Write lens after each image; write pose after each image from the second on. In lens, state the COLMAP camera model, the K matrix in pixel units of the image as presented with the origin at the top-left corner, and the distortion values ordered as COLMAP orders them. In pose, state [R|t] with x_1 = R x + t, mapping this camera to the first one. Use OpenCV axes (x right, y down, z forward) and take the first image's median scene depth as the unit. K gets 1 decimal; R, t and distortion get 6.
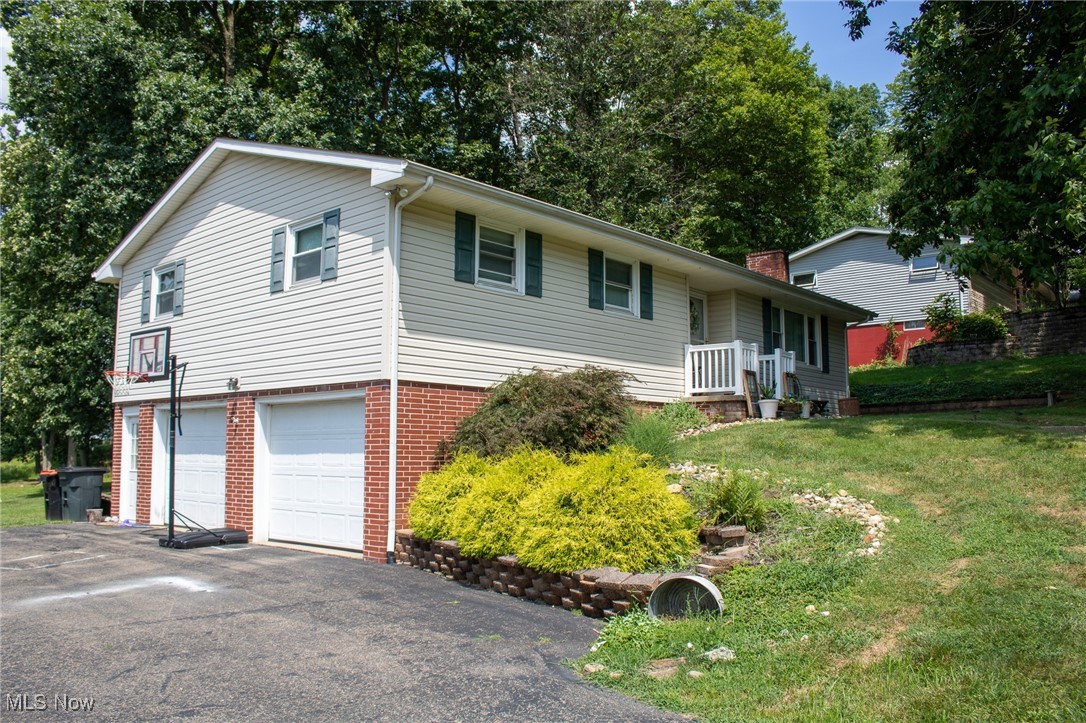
lens RADIAL K [[869.1, 0, 537.4], [0, 869.1, 364.3], [0, 0, 1]] dist [-0.090211, 0.019692]
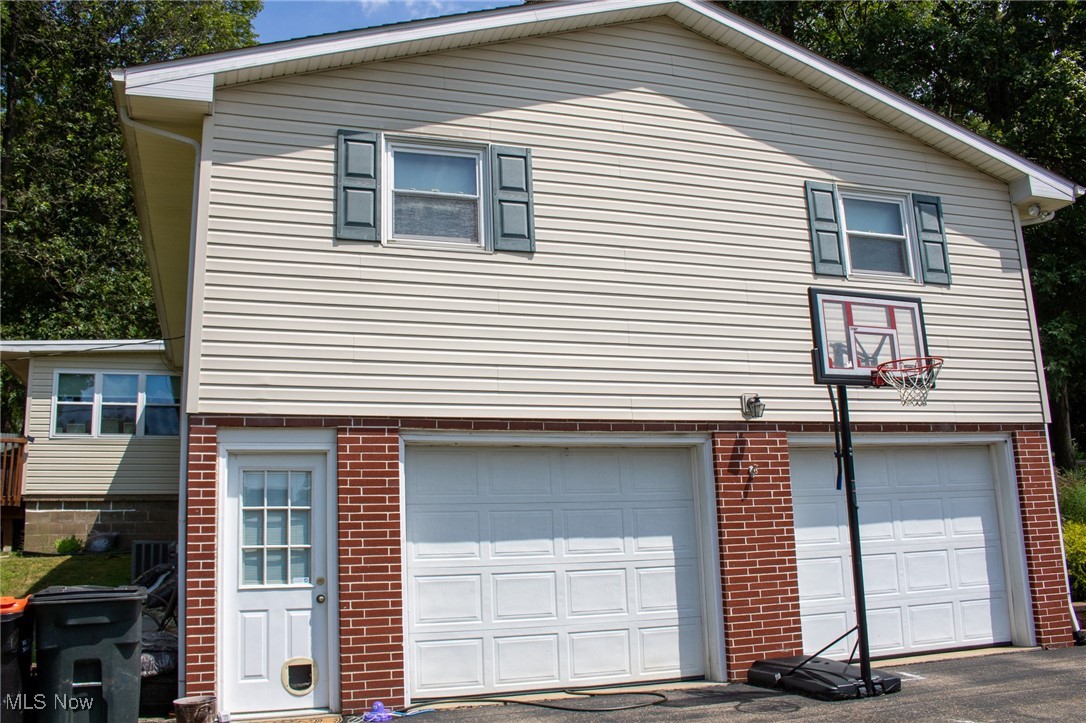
lens RADIAL K [[869.1, 0, 538.0], [0, 869.1, 359.0], [0, 0, 1]] dist [-0.090211, 0.019692]
pose [[0.513466, 0.151523, 0.844626, -0.927943], [-0.058232, 0.988170, -0.141874, 0.082279], [-0.856132, 0.023663, 0.516215, 0.821469]]
